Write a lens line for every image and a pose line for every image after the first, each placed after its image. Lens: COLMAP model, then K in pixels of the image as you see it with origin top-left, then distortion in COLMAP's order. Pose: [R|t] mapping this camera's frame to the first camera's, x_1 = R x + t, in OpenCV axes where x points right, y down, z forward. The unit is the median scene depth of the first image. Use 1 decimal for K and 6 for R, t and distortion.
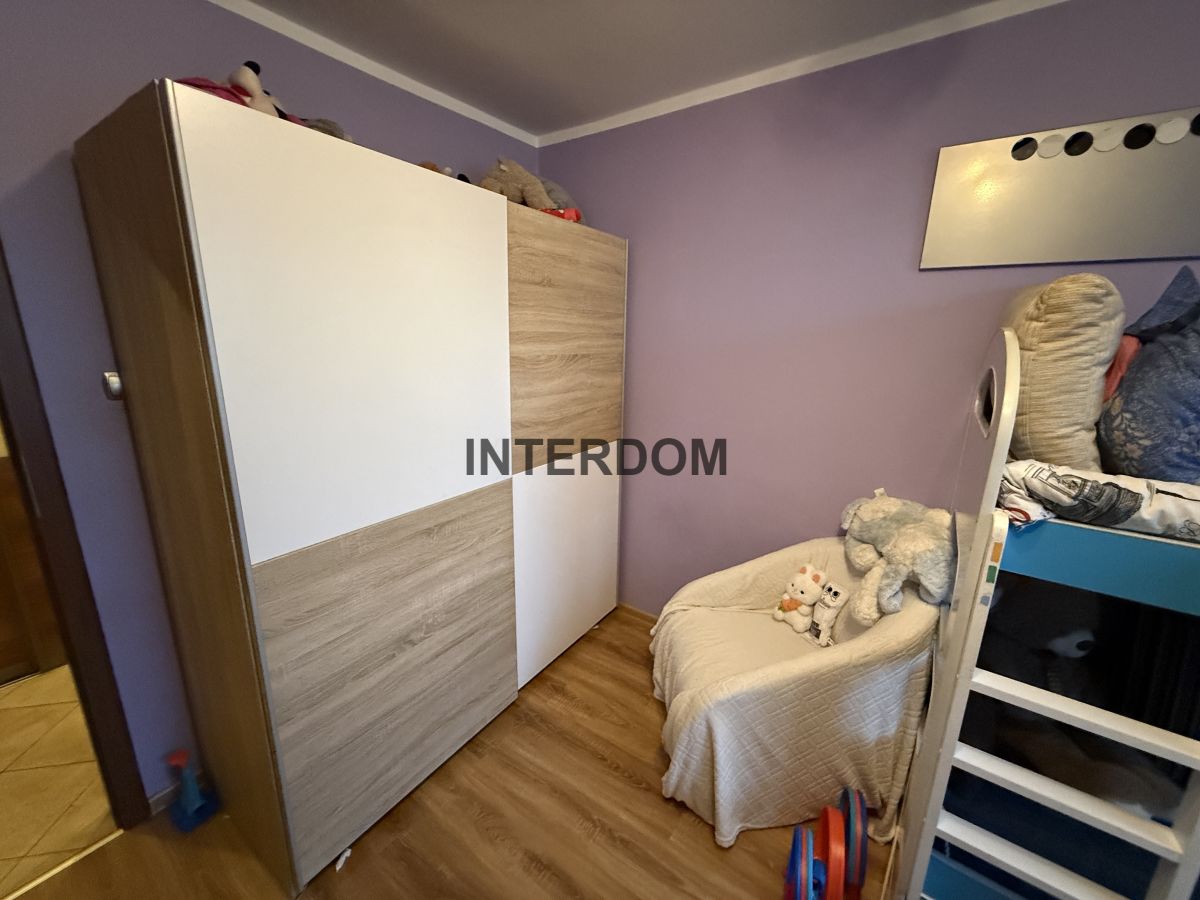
lens RADIAL K [[478.9, 0, 597.1], [0, 478.9, 448.9], [0, 0, 1]] dist [-0.000893, 0.000162]
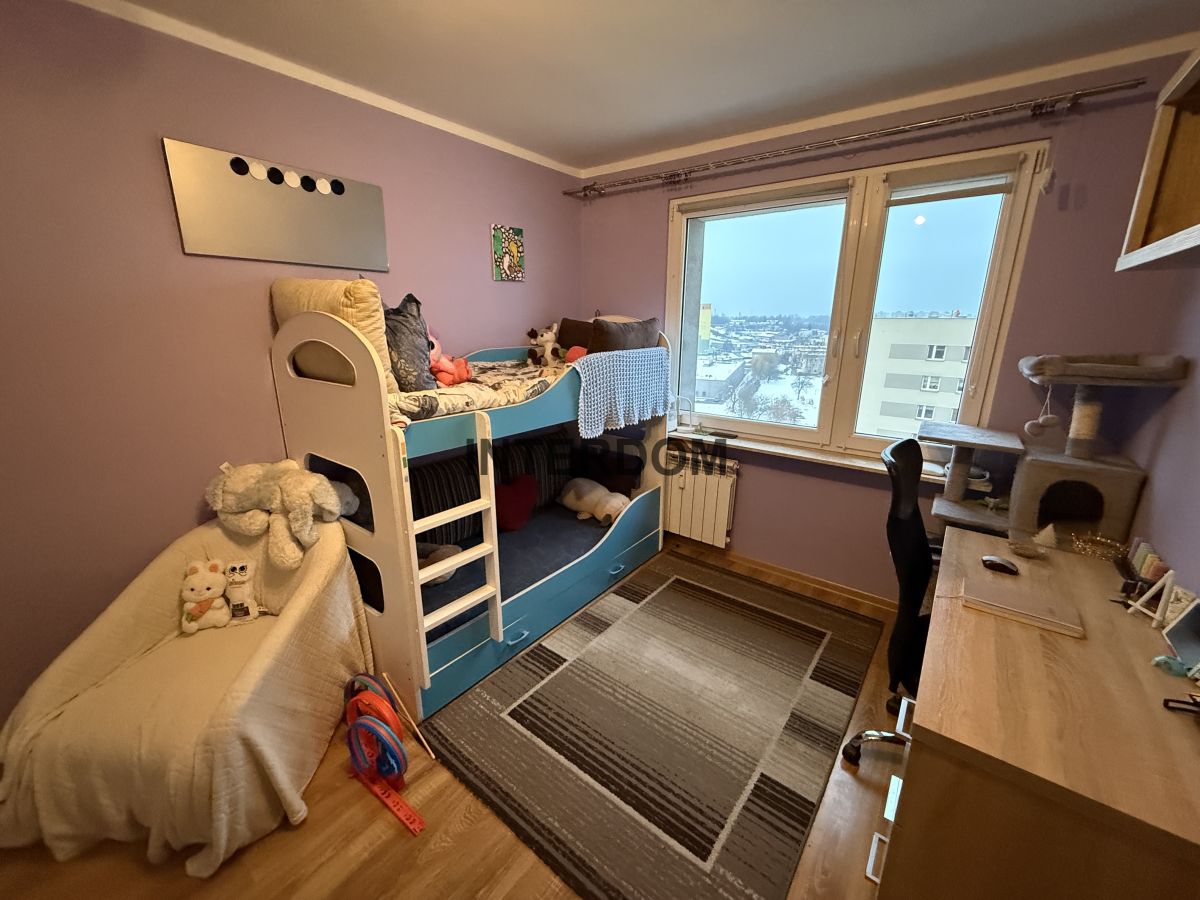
lens RADIAL K [[478.9, 0, 597.1], [0, 478.9, 448.9], [0, 0, 1]] dist [-0.000893, 0.000162]
pose [[0.043869, -0.277797, 0.959638, -0.418048], [0.231548, 0.937234, 0.260726, -0.035307], [-0.971834, 0.210764, 0.105439, 0.094140]]
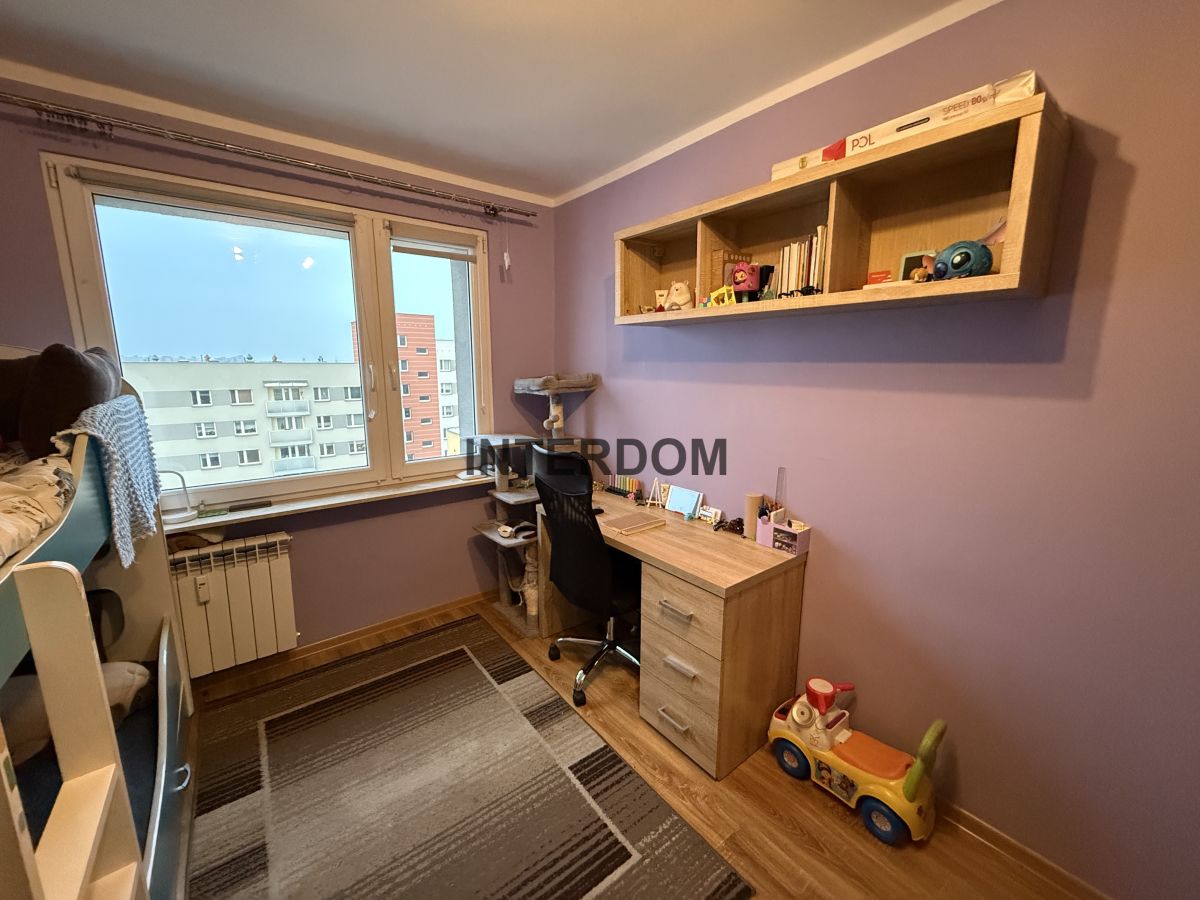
lens RADIAL K [[477.7, 0, 596.7], [0, 477.7, 448.7], [0, 0, 1]] dist [0.000105, -0.000077]
pose [[-0.957591, -0.063898, 0.280957, 0.062964], [0.054639, 0.917137, 0.394810, -0.125023], [-0.282903, 0.393418, -0.874750, 0.645546]]
